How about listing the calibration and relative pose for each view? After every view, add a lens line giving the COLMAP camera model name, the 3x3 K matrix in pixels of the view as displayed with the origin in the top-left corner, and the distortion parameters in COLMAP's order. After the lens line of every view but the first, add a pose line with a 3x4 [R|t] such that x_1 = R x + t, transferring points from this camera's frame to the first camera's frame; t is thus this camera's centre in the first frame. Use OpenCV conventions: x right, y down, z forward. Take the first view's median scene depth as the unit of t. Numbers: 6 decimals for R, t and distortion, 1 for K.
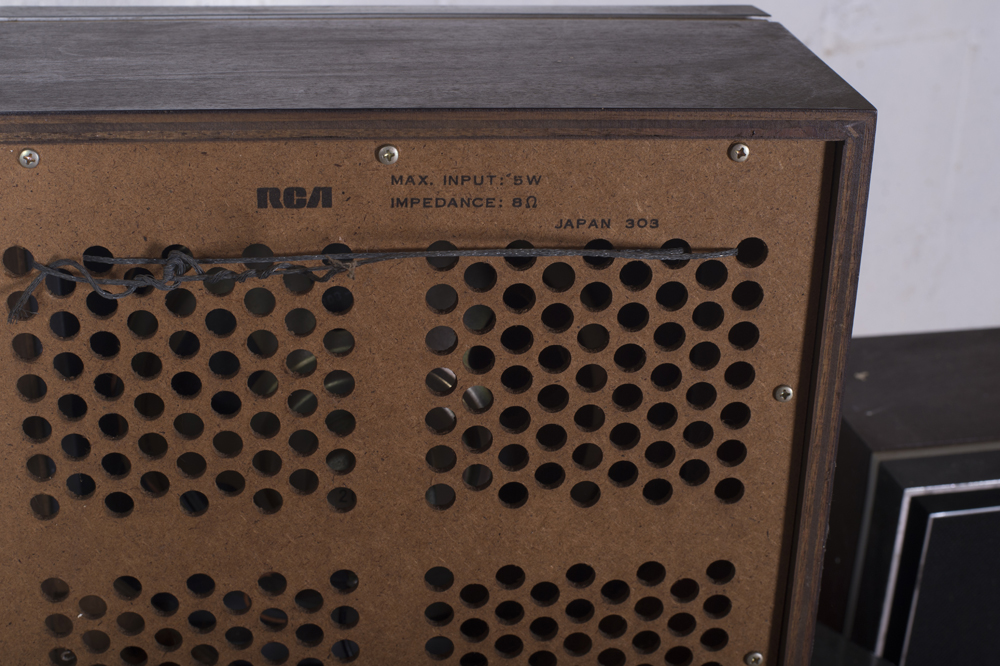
lens RADIAL K [[1505.4, 0, 496.8], [0, 1505.4, 321.2], [0, 0, 1]] dist [-0.112489, 0.060838]
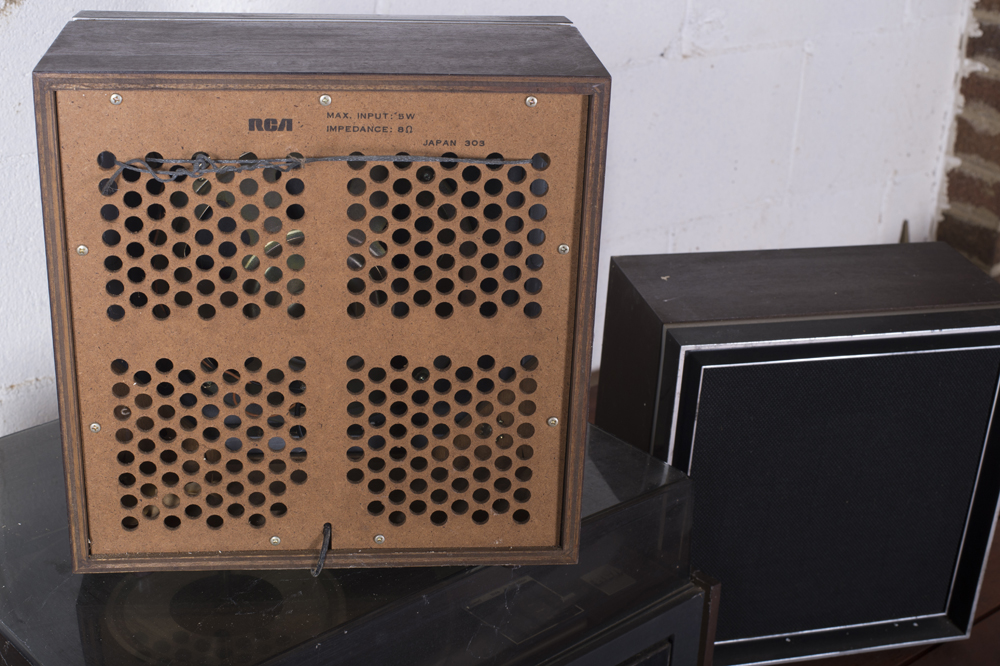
lens RADIAL K [[1505.4, 0, 496.8], [0, 1505.4, 321.2], [0, 0, 1]] dist [-0.112489, 0.060838]
pose [[0.999661, 0.009131, 0.024365, 0.080321], [-0.008925, 0.999923, -0.008567, 0.147588], [-0.024442, 0.008346, 0.999666, -0.683823]]
